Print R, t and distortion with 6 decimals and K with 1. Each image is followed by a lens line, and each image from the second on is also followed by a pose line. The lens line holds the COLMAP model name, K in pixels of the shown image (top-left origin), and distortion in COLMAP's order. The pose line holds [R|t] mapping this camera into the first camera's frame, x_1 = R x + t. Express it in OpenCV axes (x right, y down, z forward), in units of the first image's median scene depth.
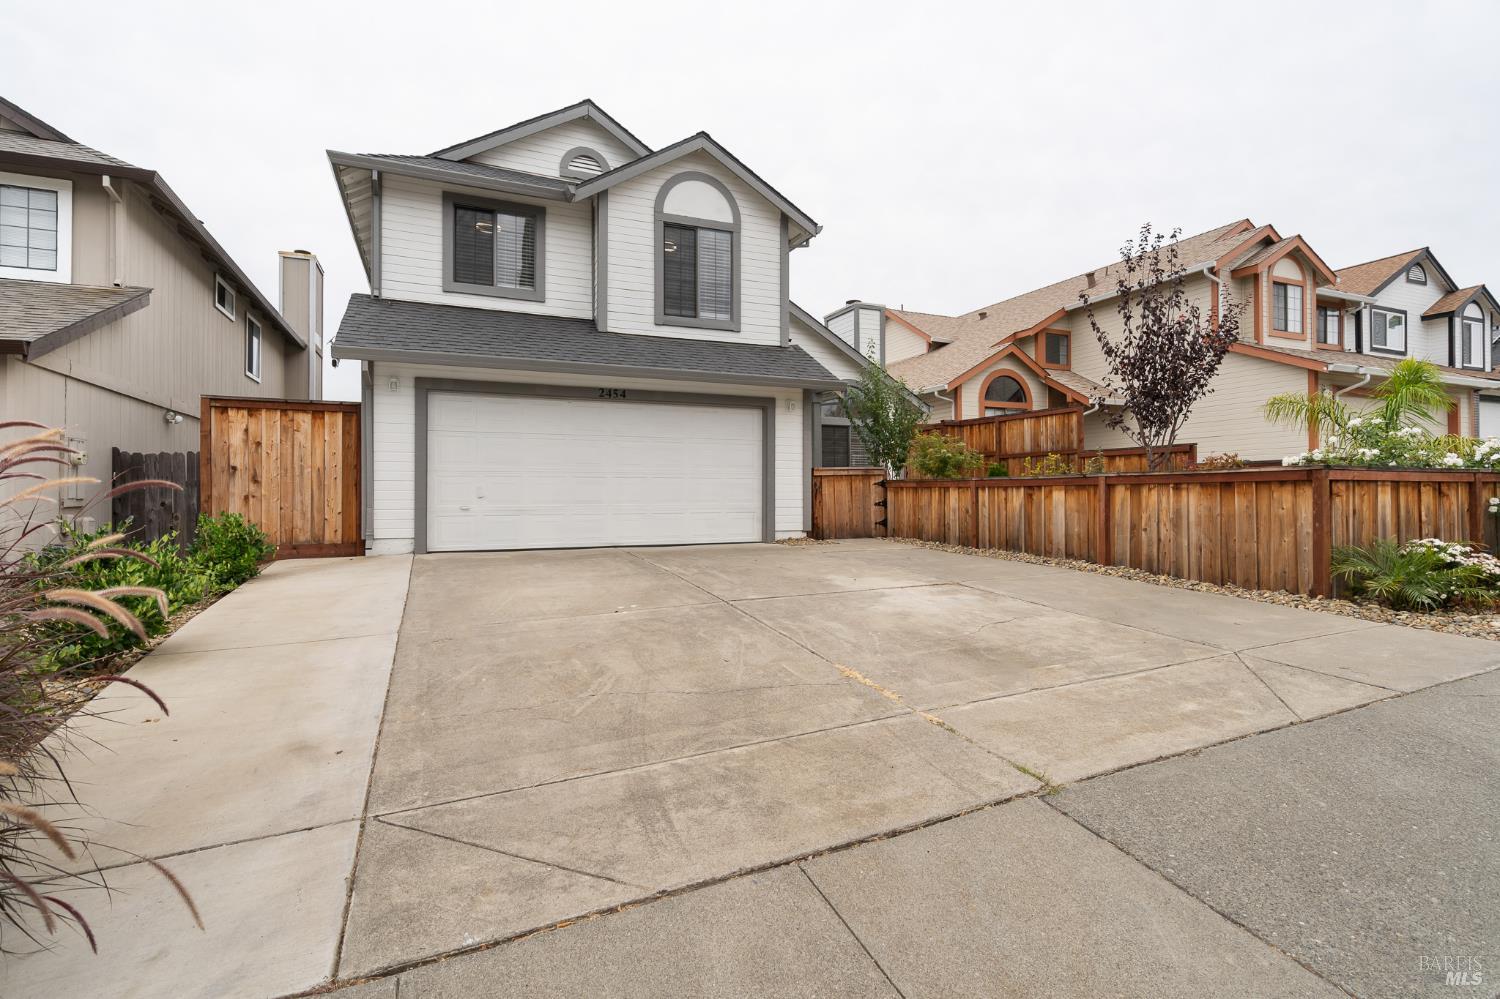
lens RADIAL K [[730.7, 0, 744.7], [0, 730.7, 489.5], [0, 0, 1]] dist [0.001090, 0.000824]
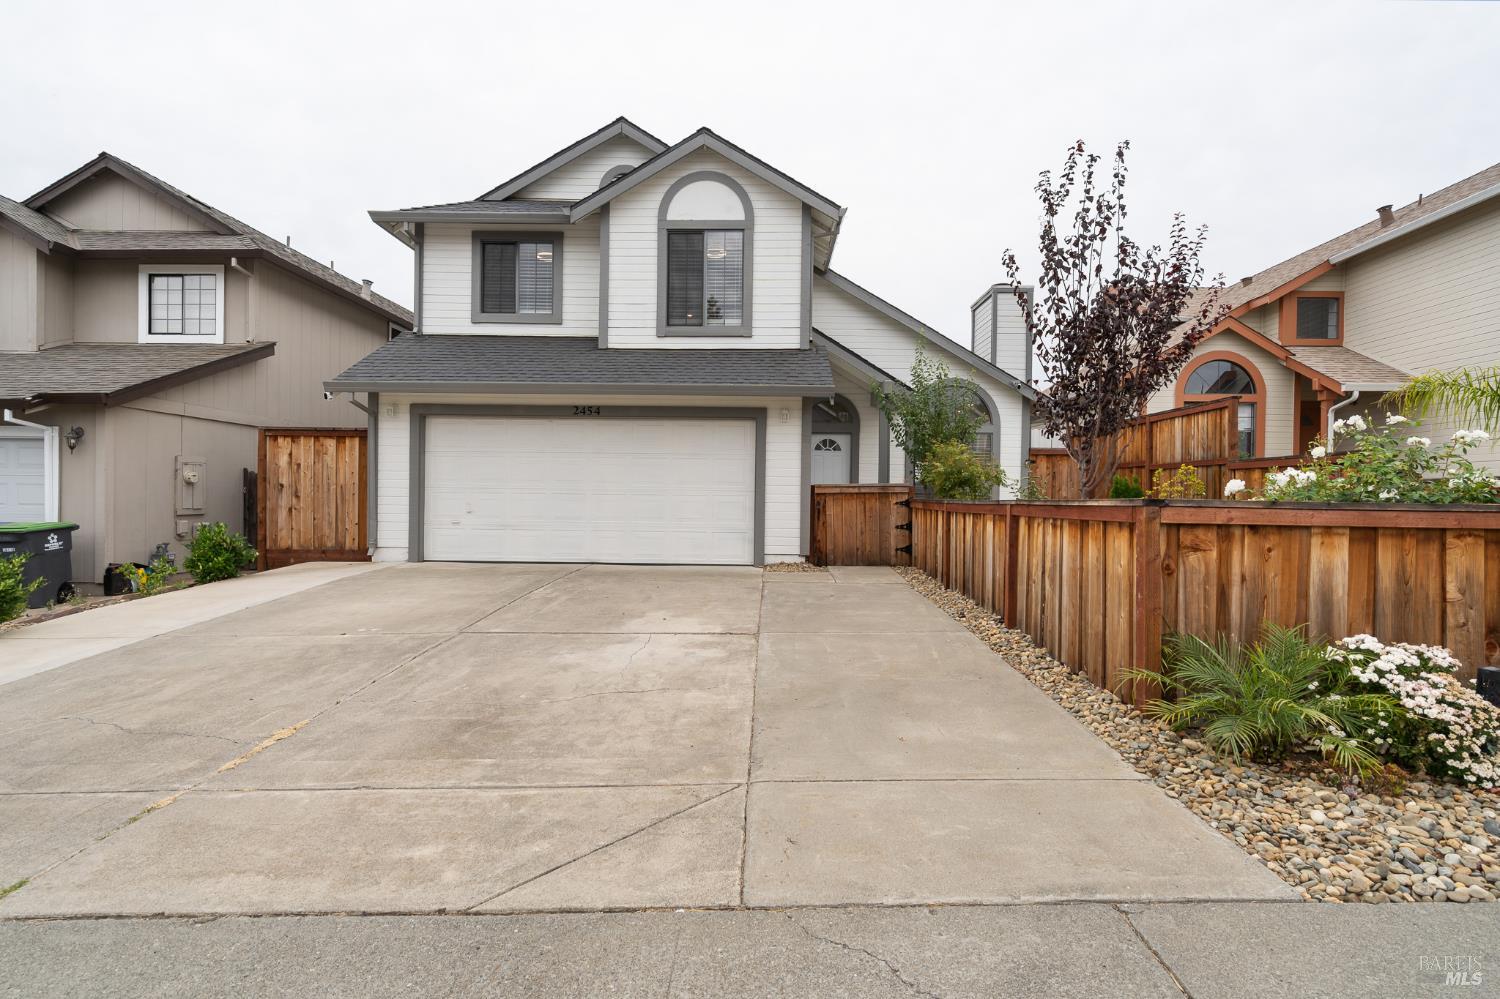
lens RADIAL K [[730.7, 0, 747.4], [0, 730.7, 504.7], [0, 0, 1]] dist [0.001090, 0.000824]
pose [[0.907104, 0.016586, -0.420579, 0.411255], [-0.010843, 0.999813, 0.016043, -0.019433], [0.420767, -0.009992, 0.907114, 0.169125]]
